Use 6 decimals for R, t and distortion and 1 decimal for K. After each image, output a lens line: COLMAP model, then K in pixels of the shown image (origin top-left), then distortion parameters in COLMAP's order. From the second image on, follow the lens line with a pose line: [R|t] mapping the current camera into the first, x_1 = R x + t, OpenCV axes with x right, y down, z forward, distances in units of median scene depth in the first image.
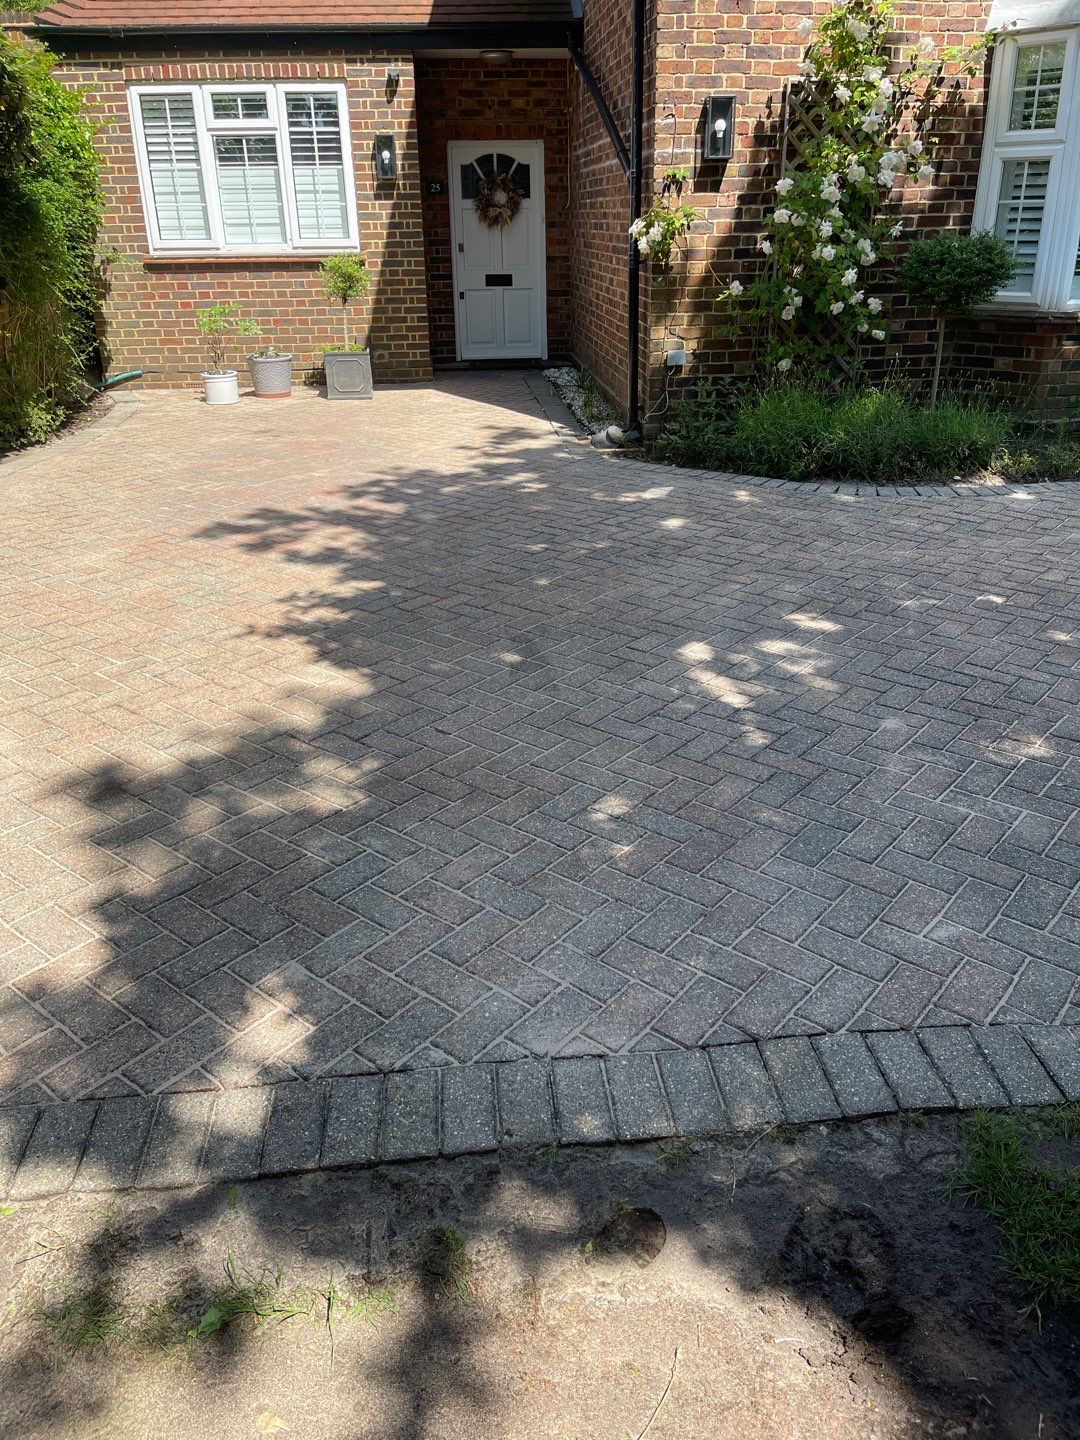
lens RADIAL K [[1093.1, 0, 553.0], [0, 1093.1, 742.3], [0, 0, 1]] dist [0.044097, -0.064805]
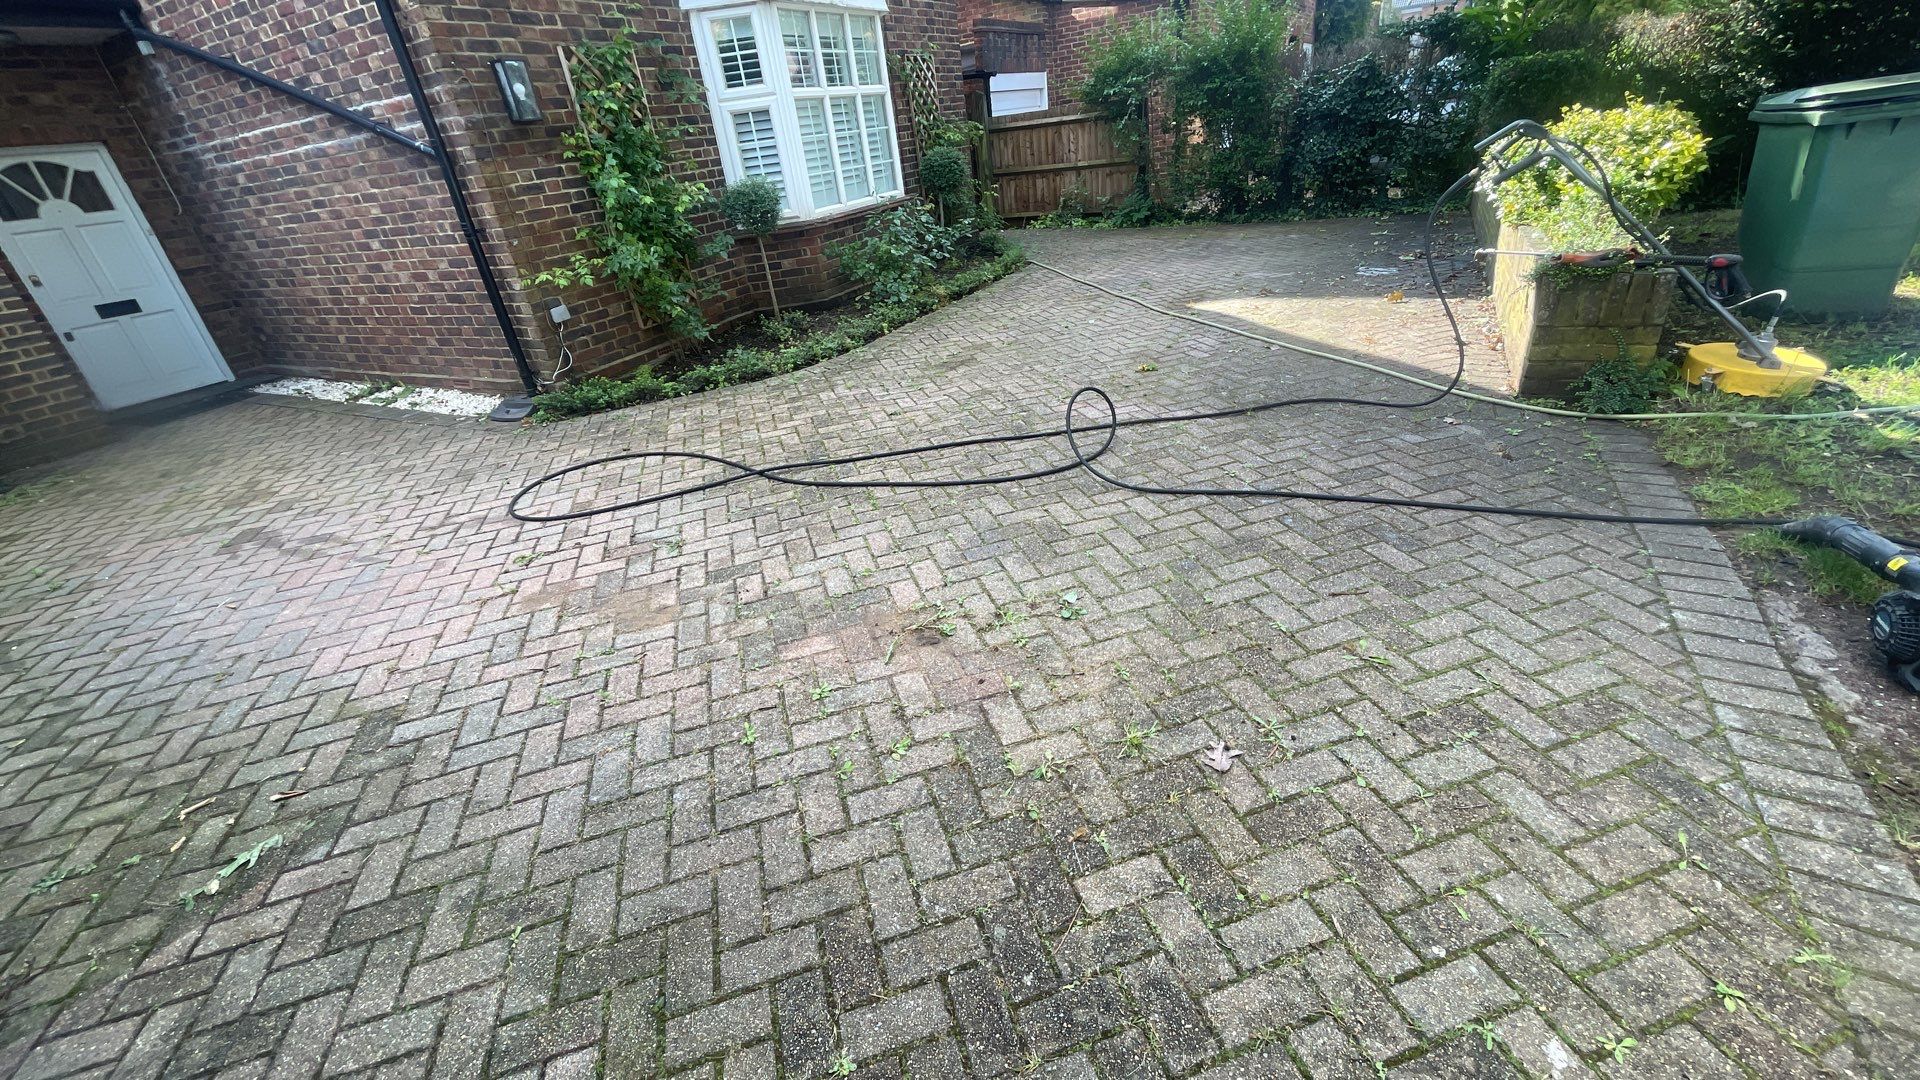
lens RADIAL K [[780.0, 0, 964.3], [0, 780.0, 539.4], [0, 0, 1]] dist [-0.004781, 0.000227]
pose [[0.556945, -0.431737, 0.709518, -0.214874], [0.449935, 0.874900, 0.179189, -0.096991], [-0.698120, 0.219438, 0.681524, 0.218490]]
